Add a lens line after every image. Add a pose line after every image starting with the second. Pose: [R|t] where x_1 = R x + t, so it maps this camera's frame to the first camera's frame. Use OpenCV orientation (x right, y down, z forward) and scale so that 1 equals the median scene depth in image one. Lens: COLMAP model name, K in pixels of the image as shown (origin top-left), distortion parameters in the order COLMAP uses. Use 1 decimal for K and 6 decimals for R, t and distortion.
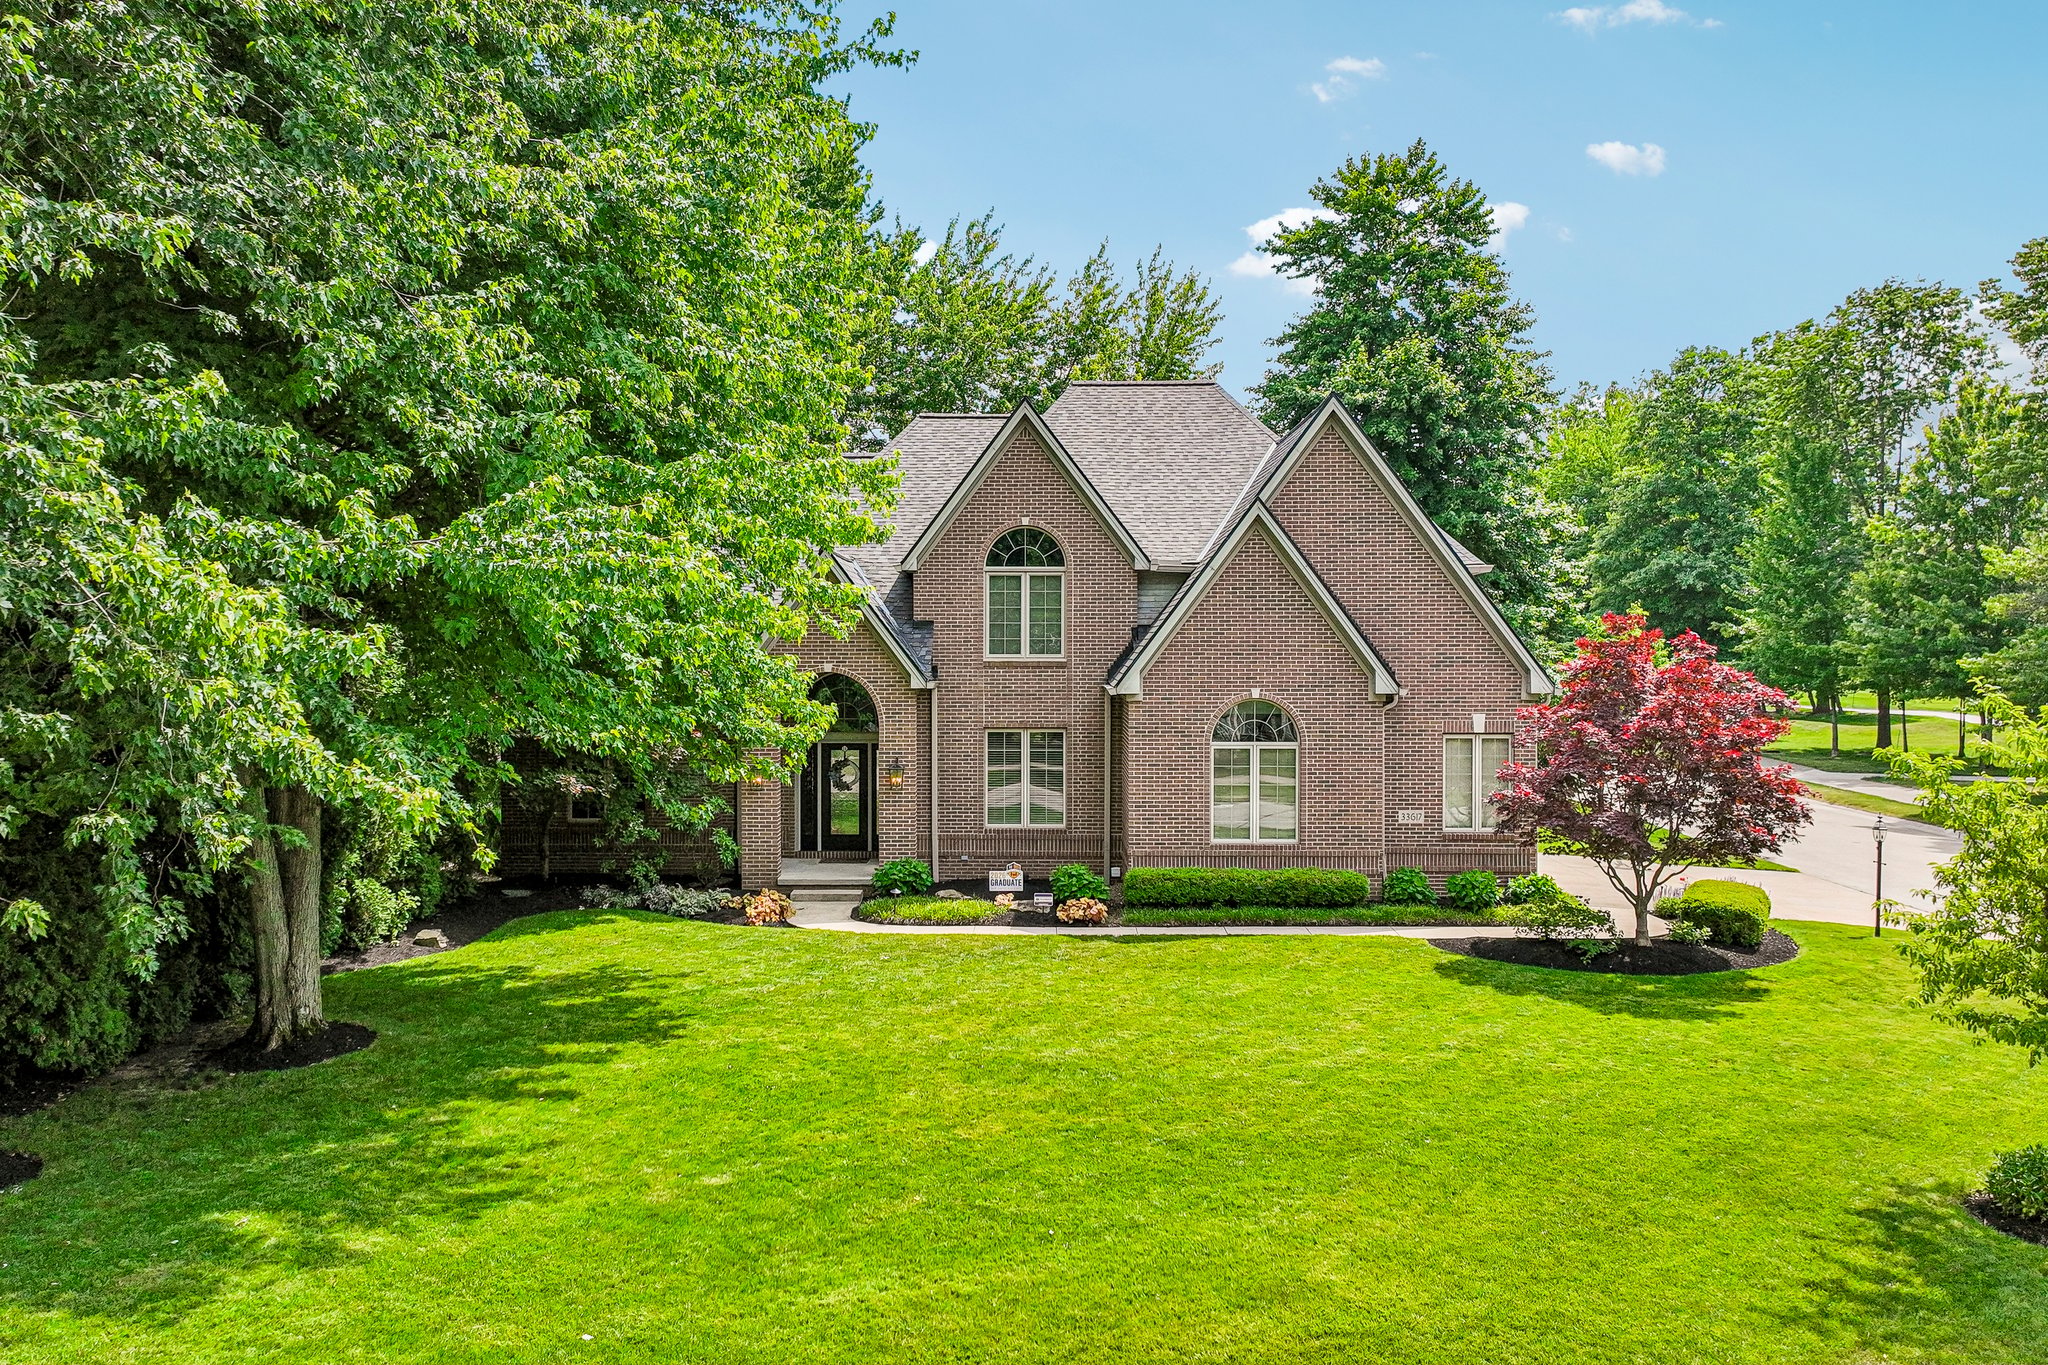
lens RADIAL K [[1705.9, 0, 1024.0], [0, 1705.9, 682.5], [0, 0, 1]] dist [0.010562, -0.014707]
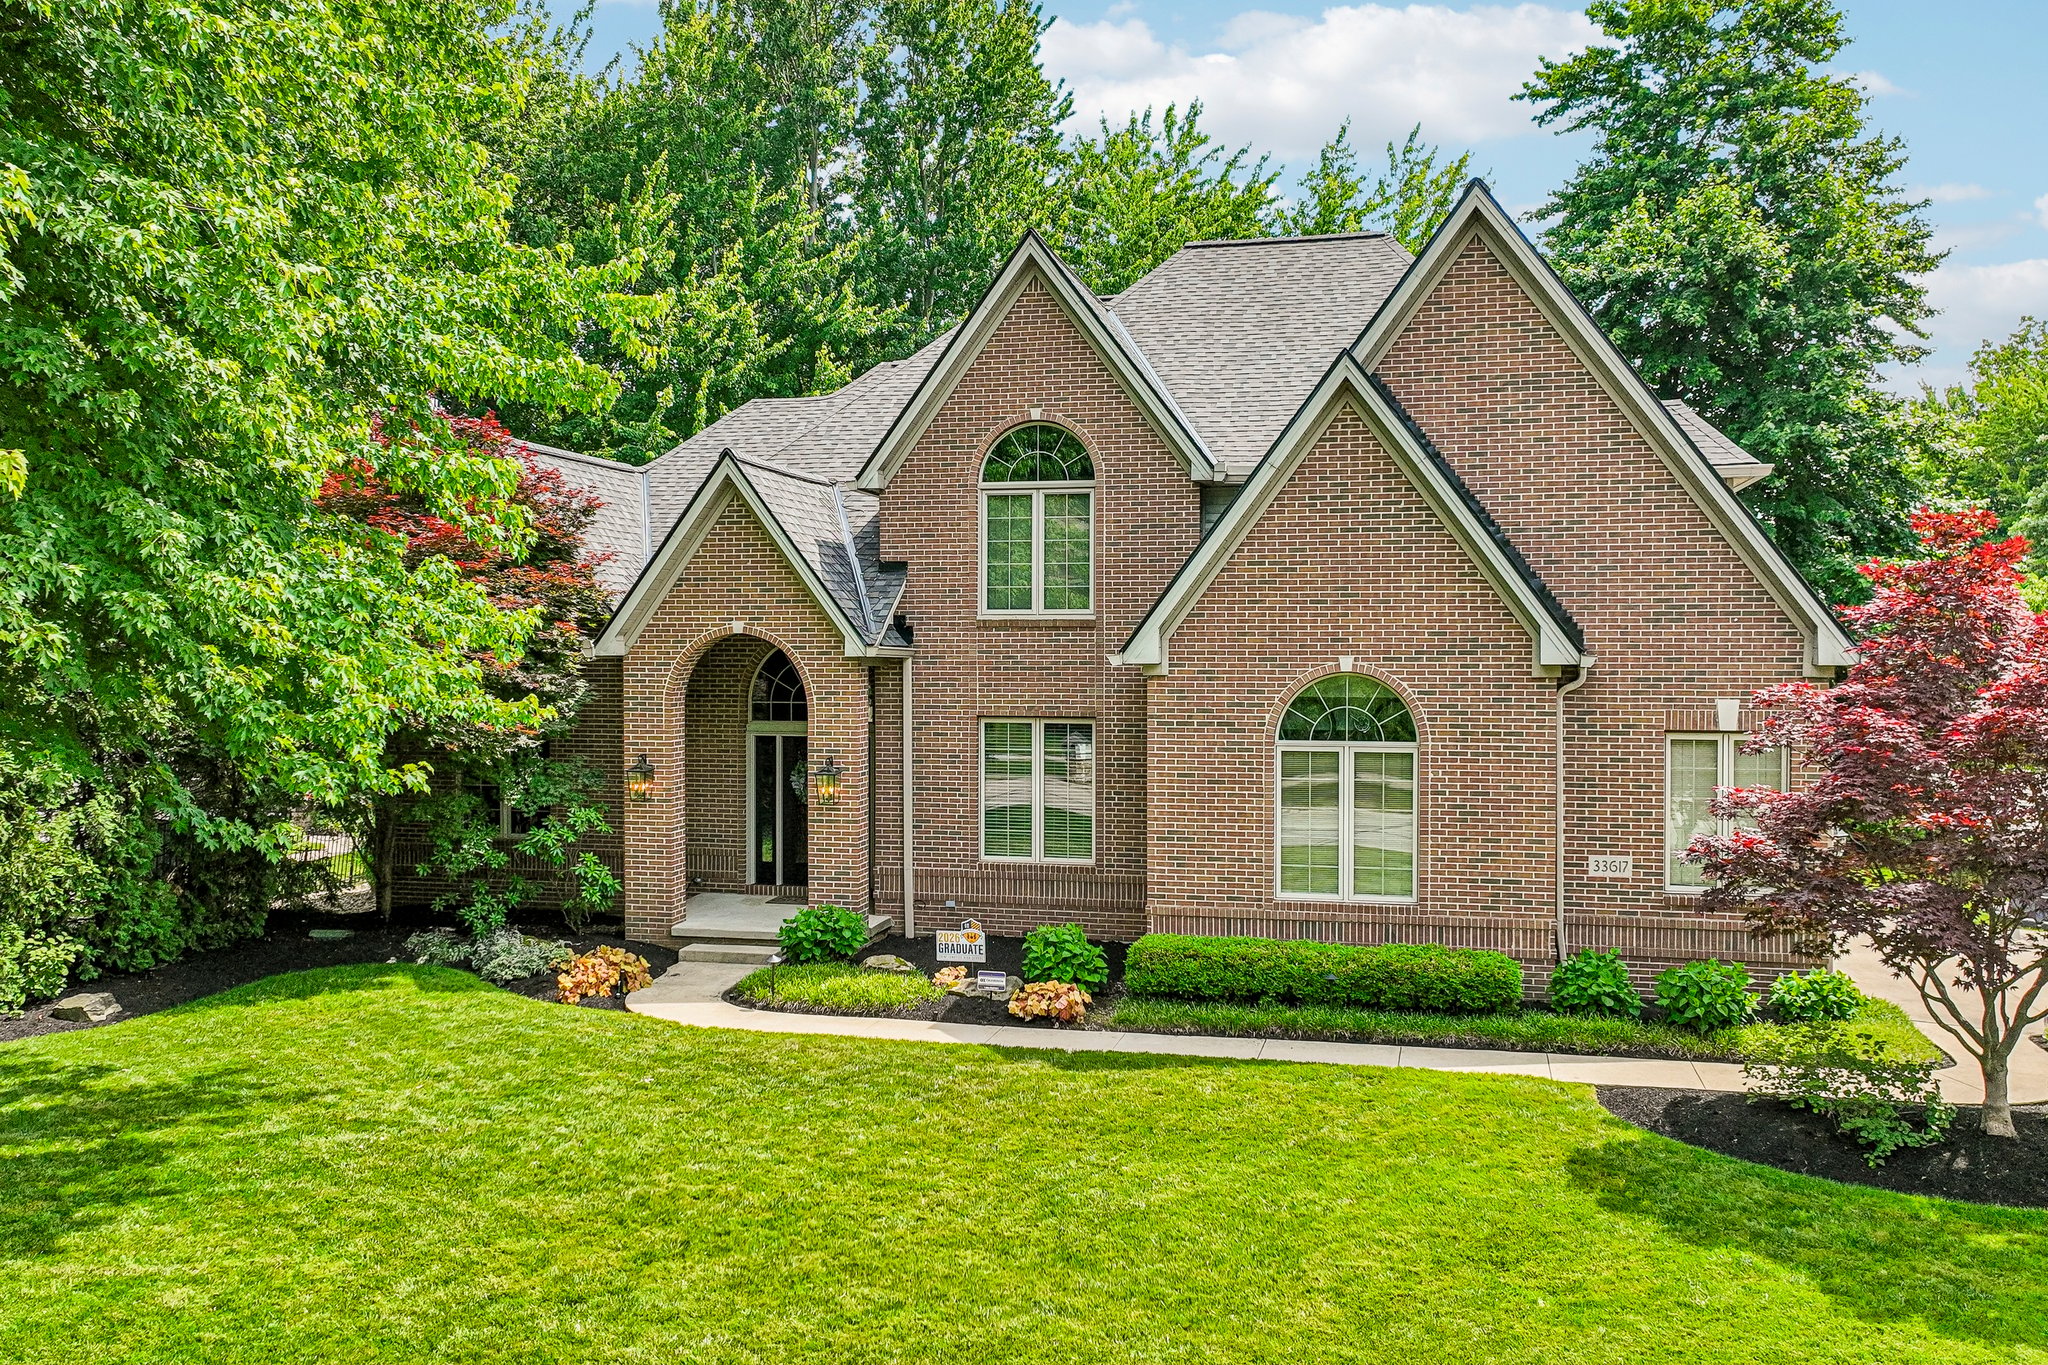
lens RADIAL K [[1705.9, 0, 1024.0], [0, 1705.9, 682.5], [0, 0, 1]] dist [0.010562, -0.014707]
pose [[0.975569, 0.005305, -0.219627, 0.164512], [-0.005285, 0.999986, 0.000676, 0.013901], [0.219628, 0.000501, 0.975584, 0.373942]]
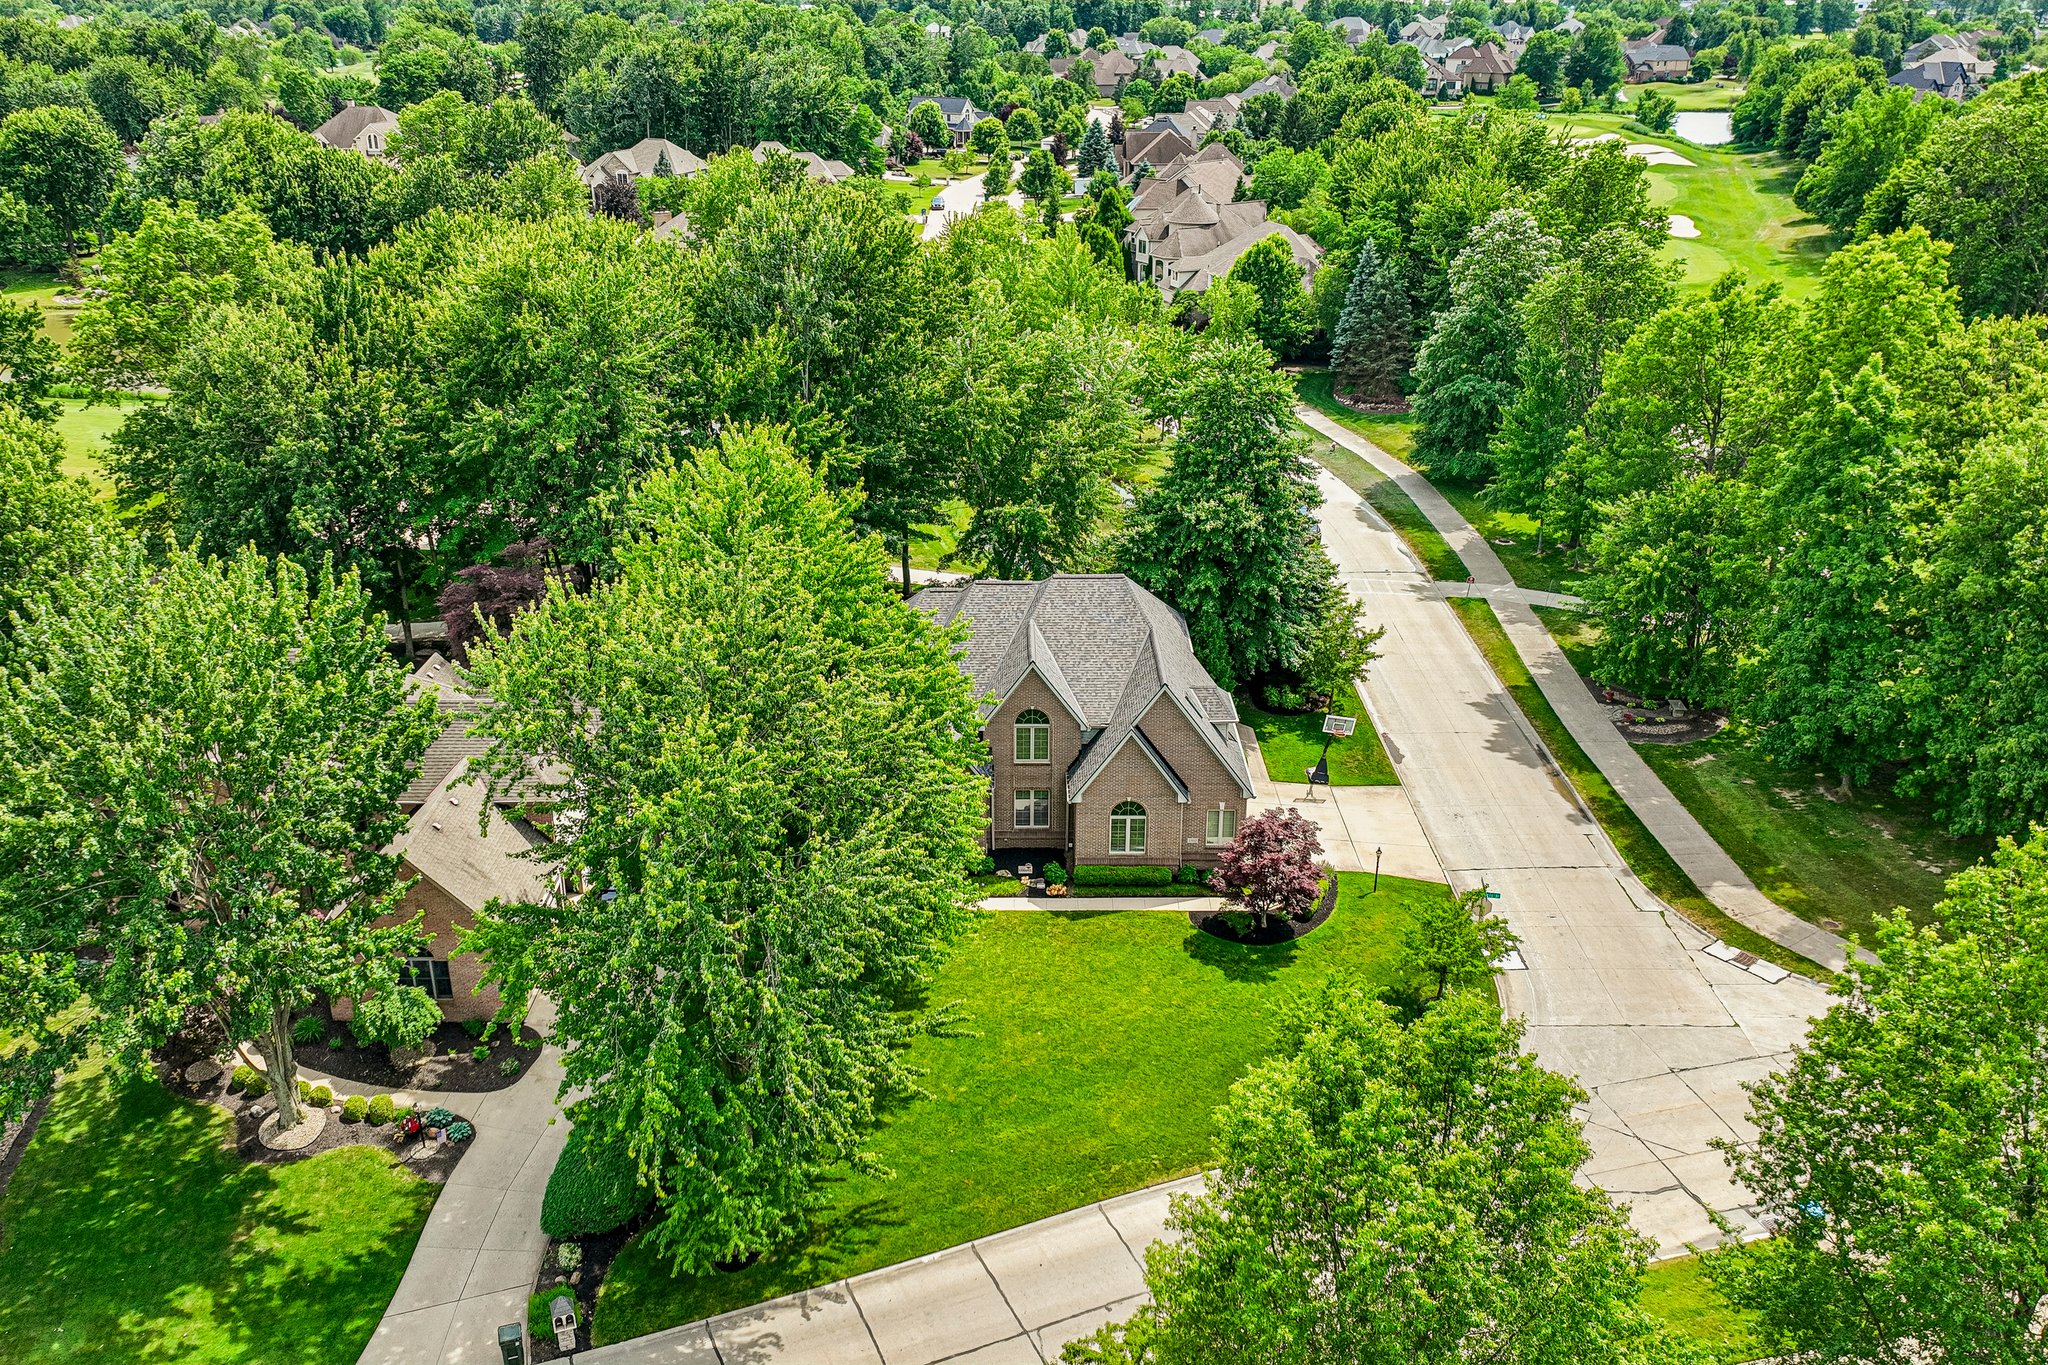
lens RADIAL K [[1698.7, 0, 1024.0], [0, 1698.7, 682.5], [0, 0, 1]] dist [0.006404, 0.002053]
pose [[0.999810, -0.006420, 0.018385, -0.057658], [-0.000767, 0.930390, 0.366571, -1.065083], [-0.019458, -0.366516, 0.930208, -1.210075]]
